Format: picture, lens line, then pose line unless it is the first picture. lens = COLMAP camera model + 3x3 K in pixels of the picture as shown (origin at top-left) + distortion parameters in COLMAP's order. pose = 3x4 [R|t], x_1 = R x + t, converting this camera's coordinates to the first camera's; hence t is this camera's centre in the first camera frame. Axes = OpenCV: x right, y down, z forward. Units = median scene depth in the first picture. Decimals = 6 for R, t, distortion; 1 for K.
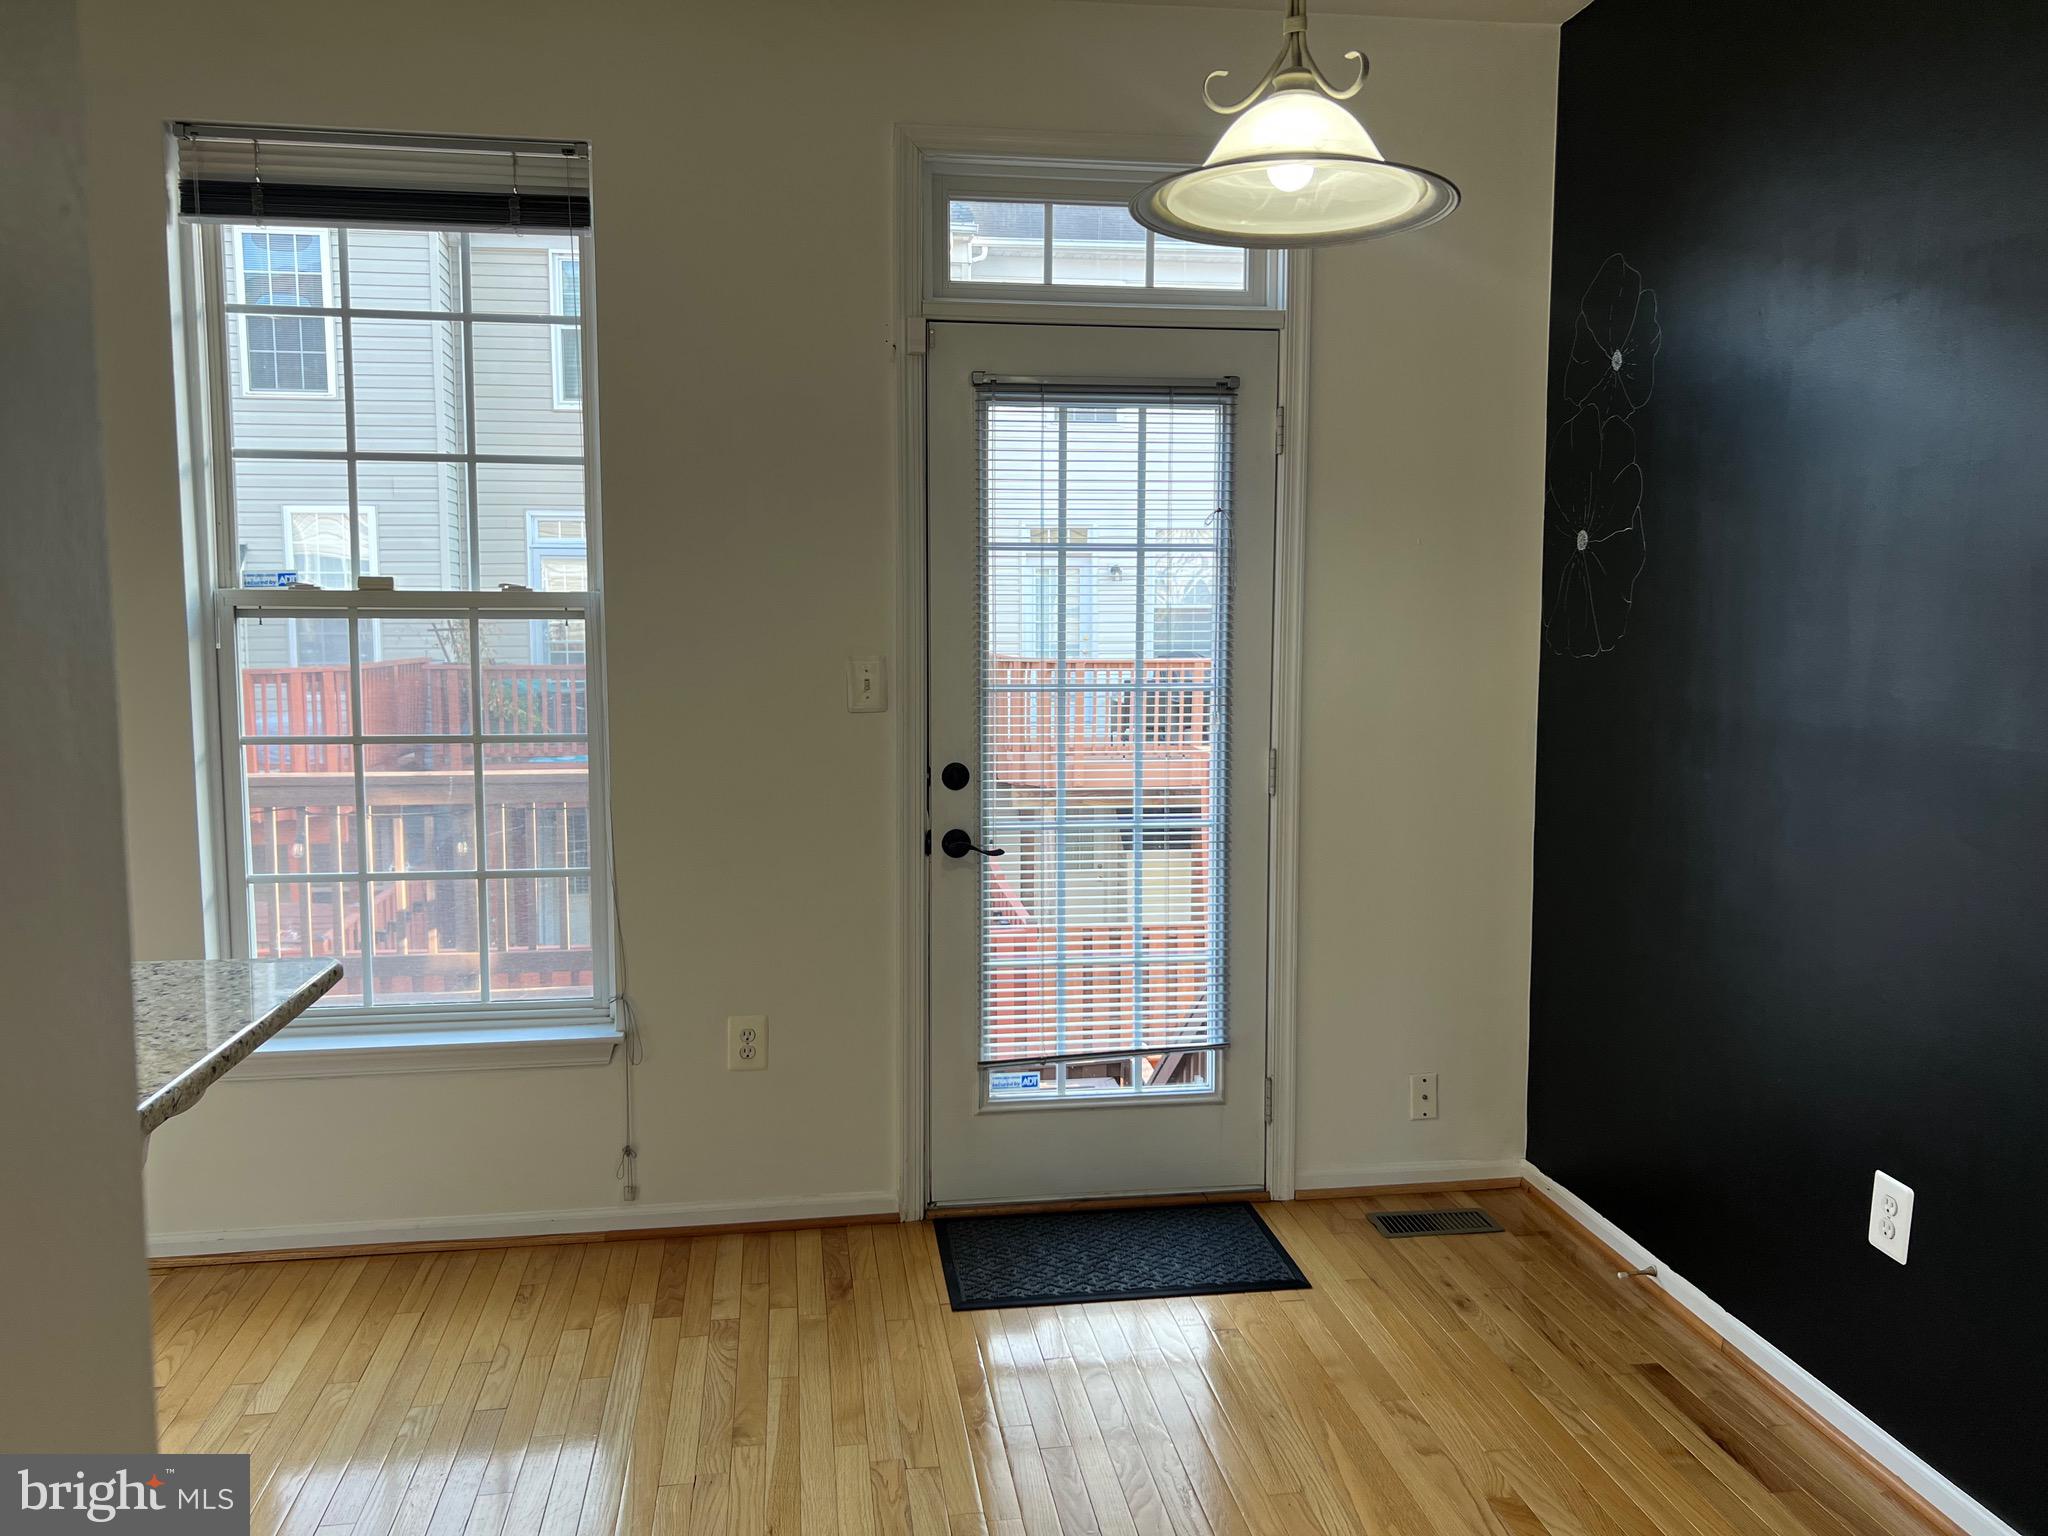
lens RADIAL K [[1532.0, 0, 1025.9], [0, 1532.0, 767.5], [0, 0, 1]] dist [0.062574, -0.064395]
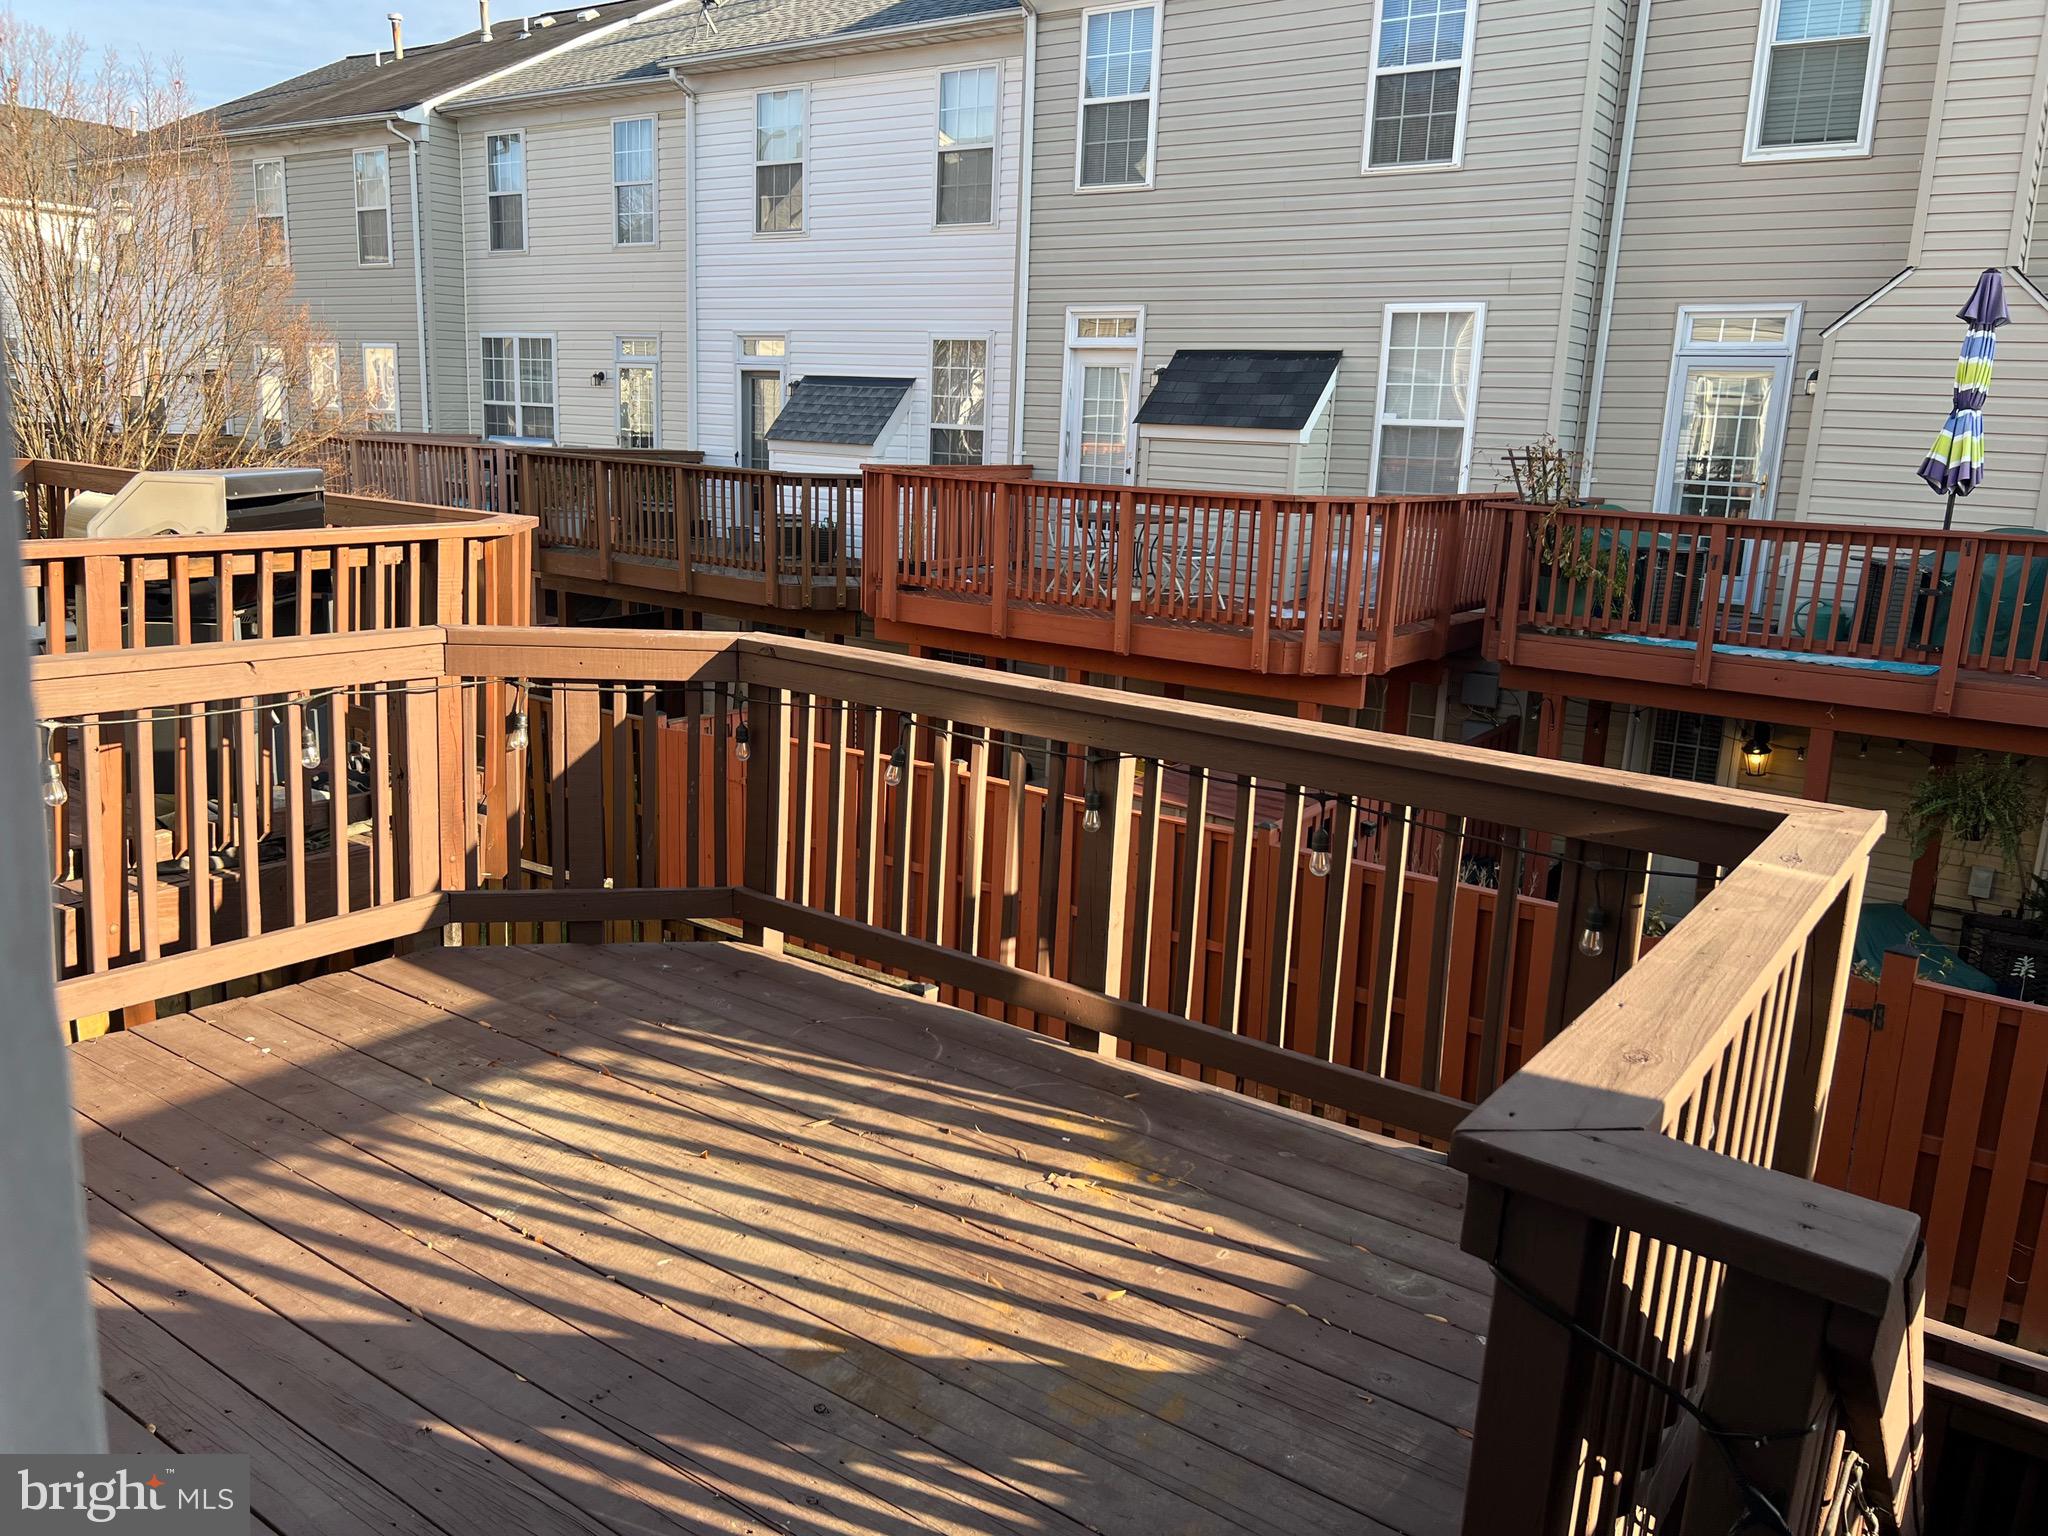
lens RADIAL K [[1532.0, 0, 1024.8], [0, 1532.0, 754.8], [0, 0, 1]] dist [0.062574, -0.064395]
pose [[0.714485, 0.177198, -0.676840, 0.000152], [-0.113341, 0.983933, 0.137950, -0.019567], [0.690409, -0.021849, 0.723089, 0.242292]]
